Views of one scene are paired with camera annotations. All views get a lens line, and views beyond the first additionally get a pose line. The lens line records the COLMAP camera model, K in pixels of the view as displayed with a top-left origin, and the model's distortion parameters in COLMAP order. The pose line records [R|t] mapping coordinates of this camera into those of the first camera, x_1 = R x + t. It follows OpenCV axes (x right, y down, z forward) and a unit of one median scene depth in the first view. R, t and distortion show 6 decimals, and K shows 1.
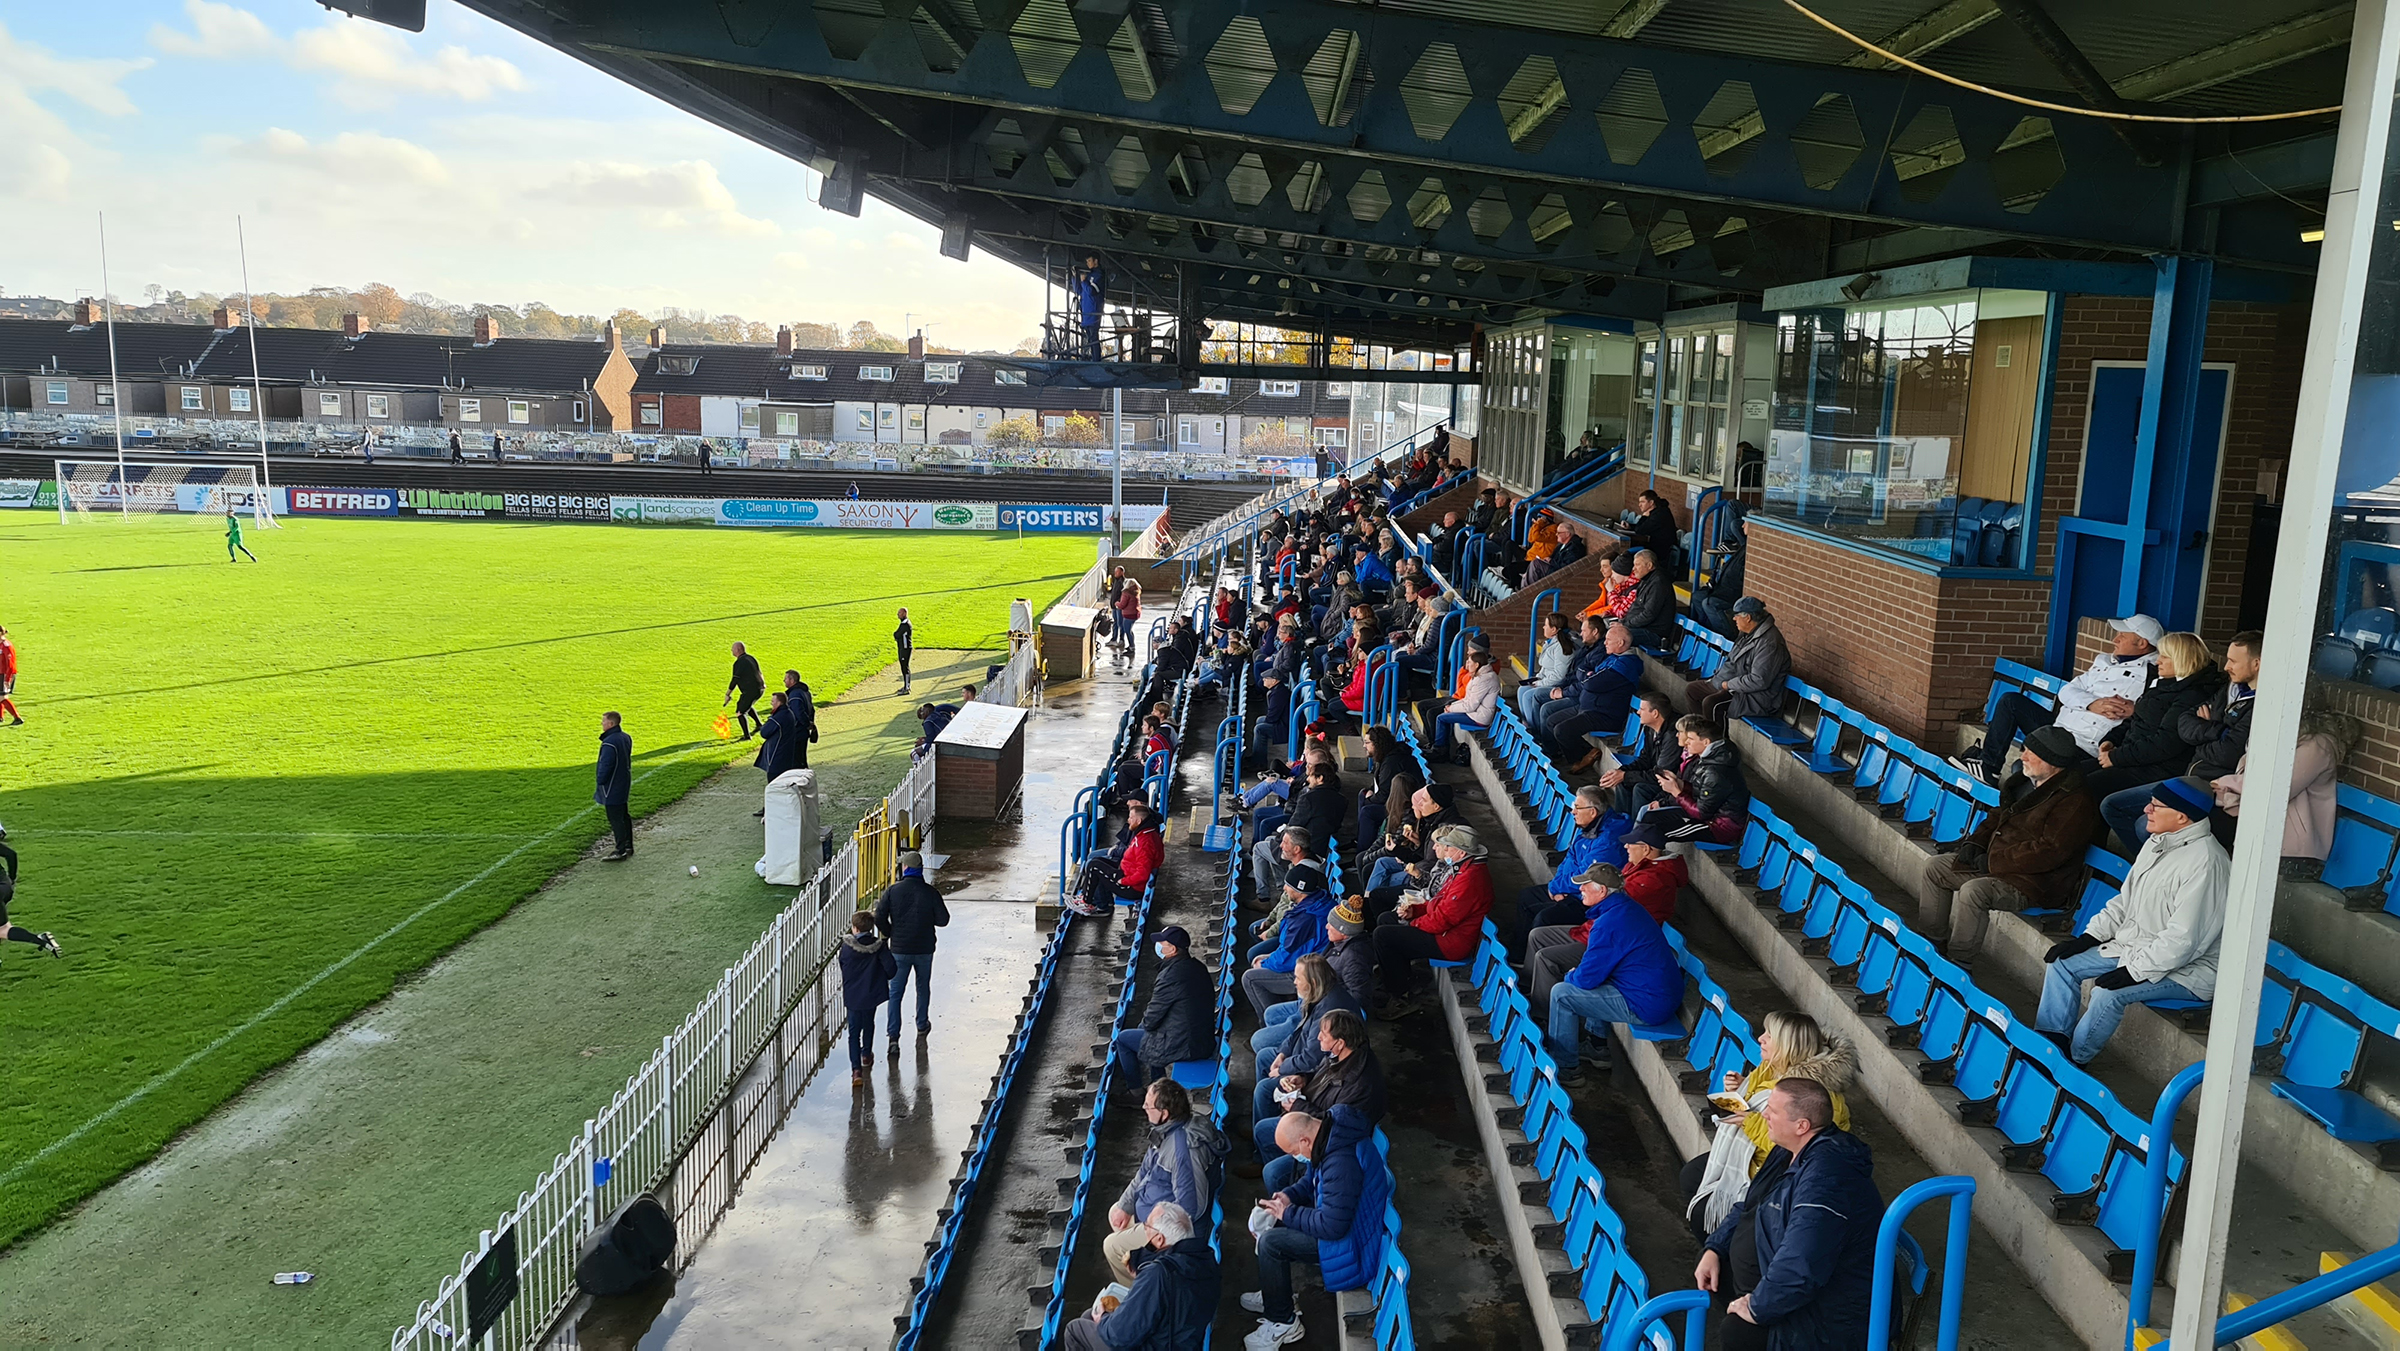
lens RADIAL K [[1751.0, 0, 1222.0], [0, 1751.0, 682.6], [0, 0, 1]] dist [0.097363, -0.085979]
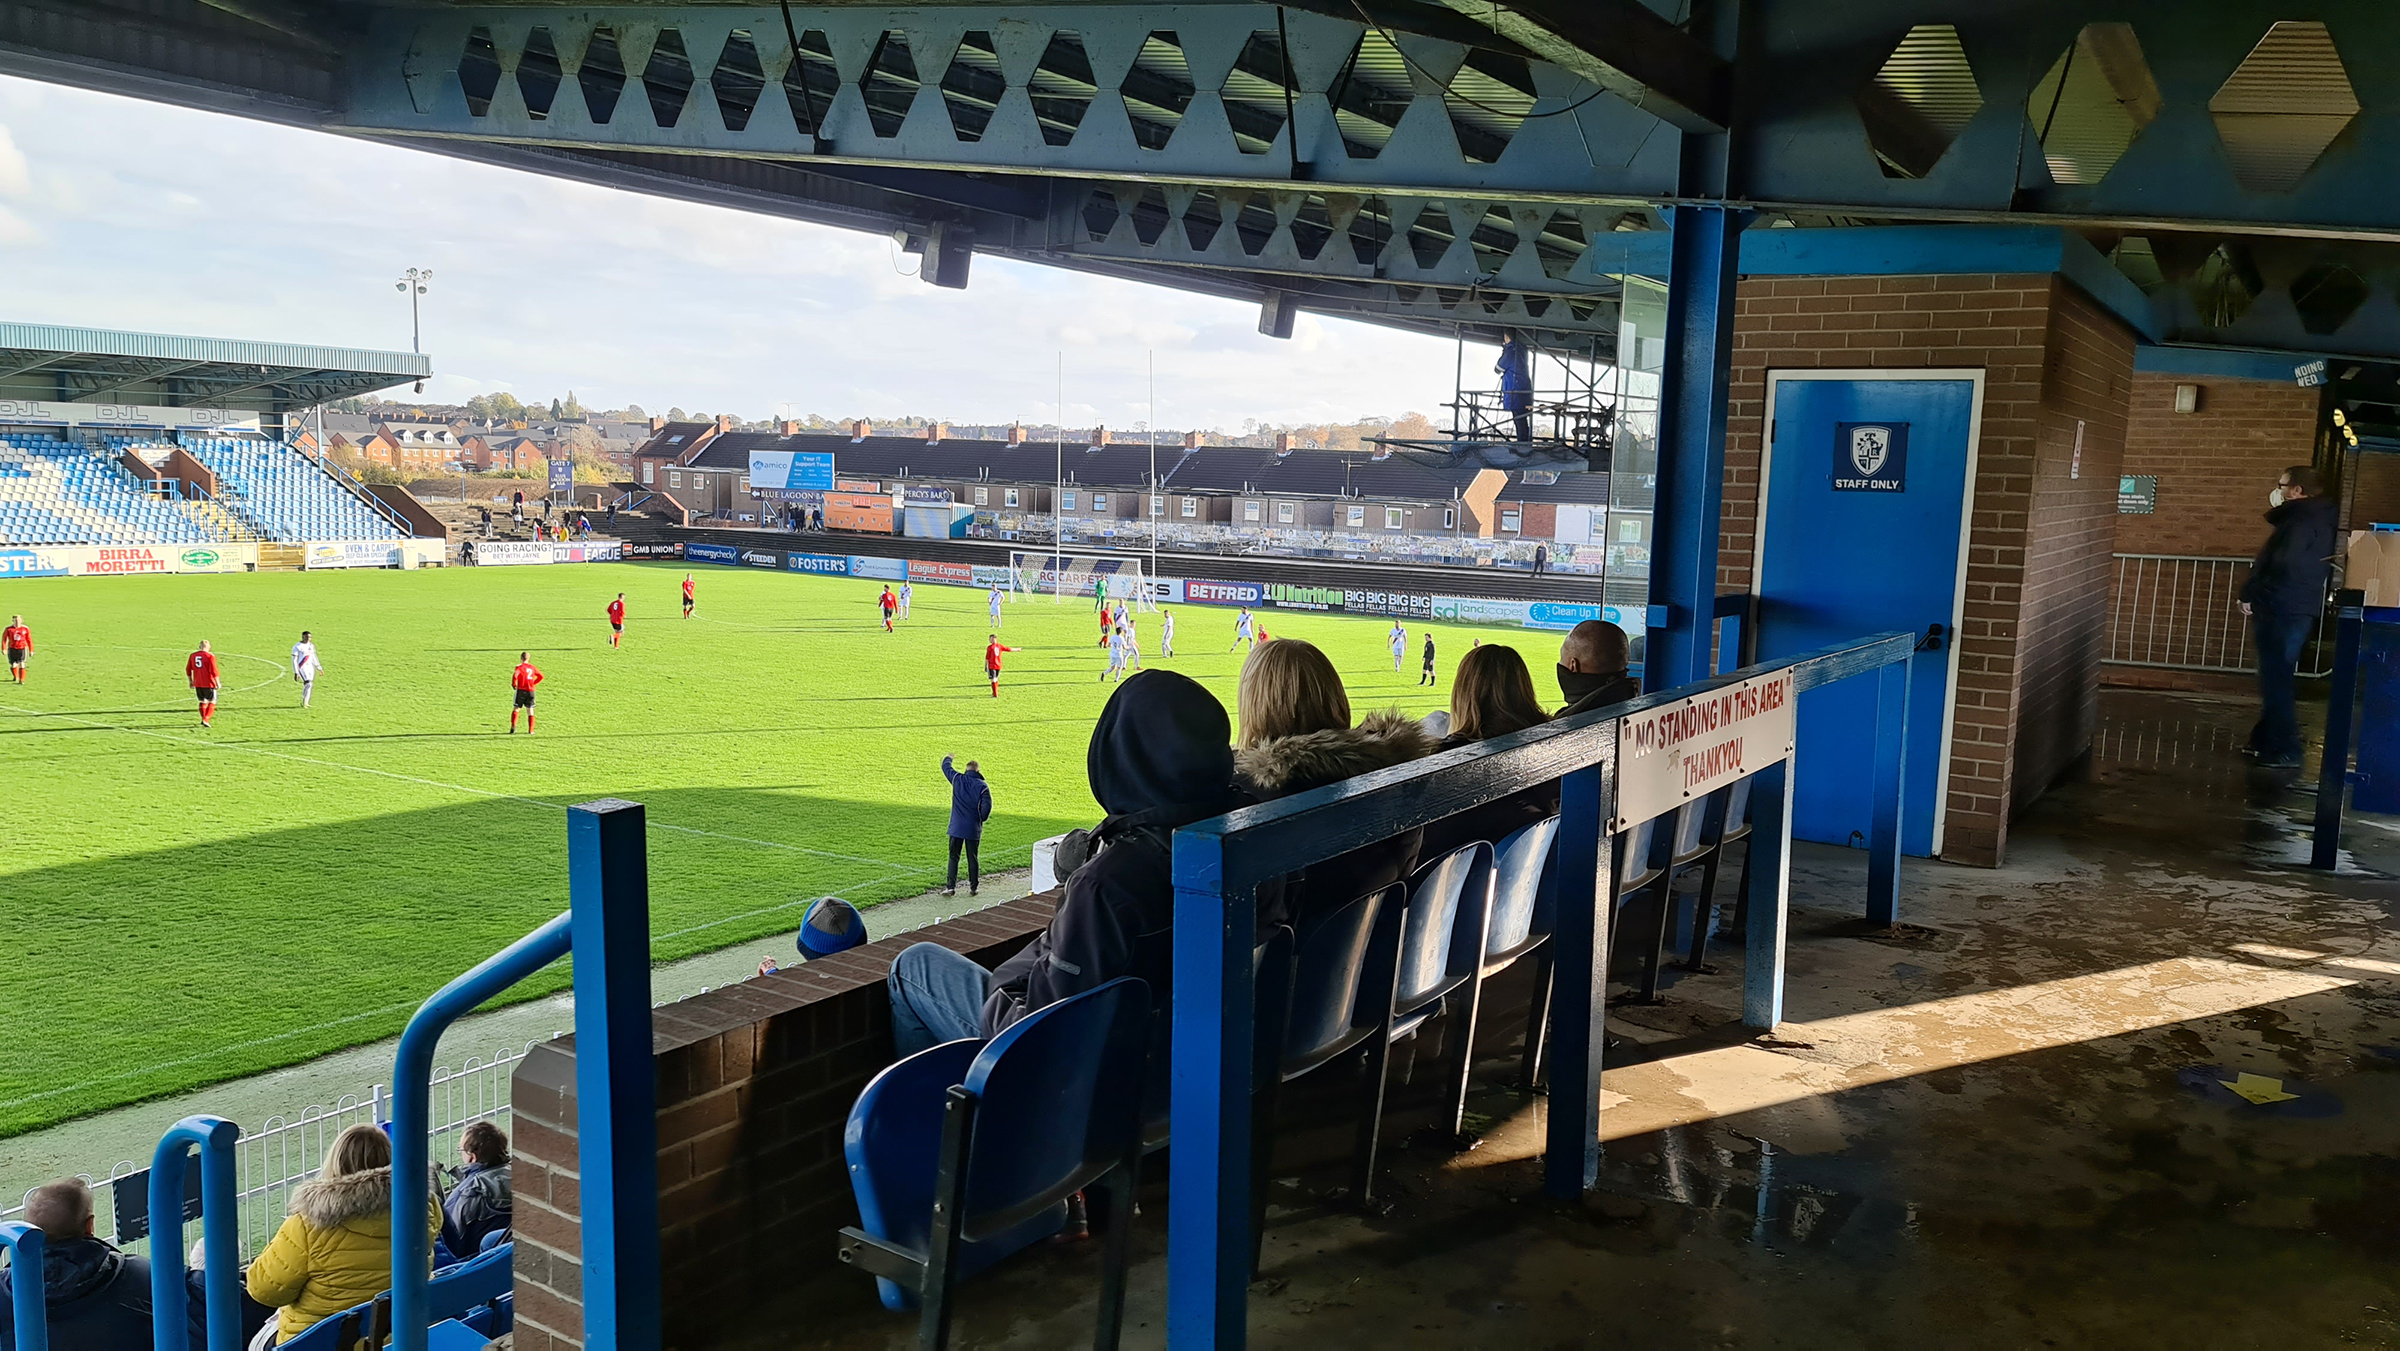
lens RADIAL K [[1751.0, 0, 1222.0], [0, 1751.0, 682.6], [0, 0, 1]] dist [0.097363, -0.085979]
pose [[0.847521, 0.063710, -0.526924, 0.104049], [-0.097965, 0.994489, -0.037329, -0.002036], [0.521642, 0.083257, 0.849092, 0.048368]]
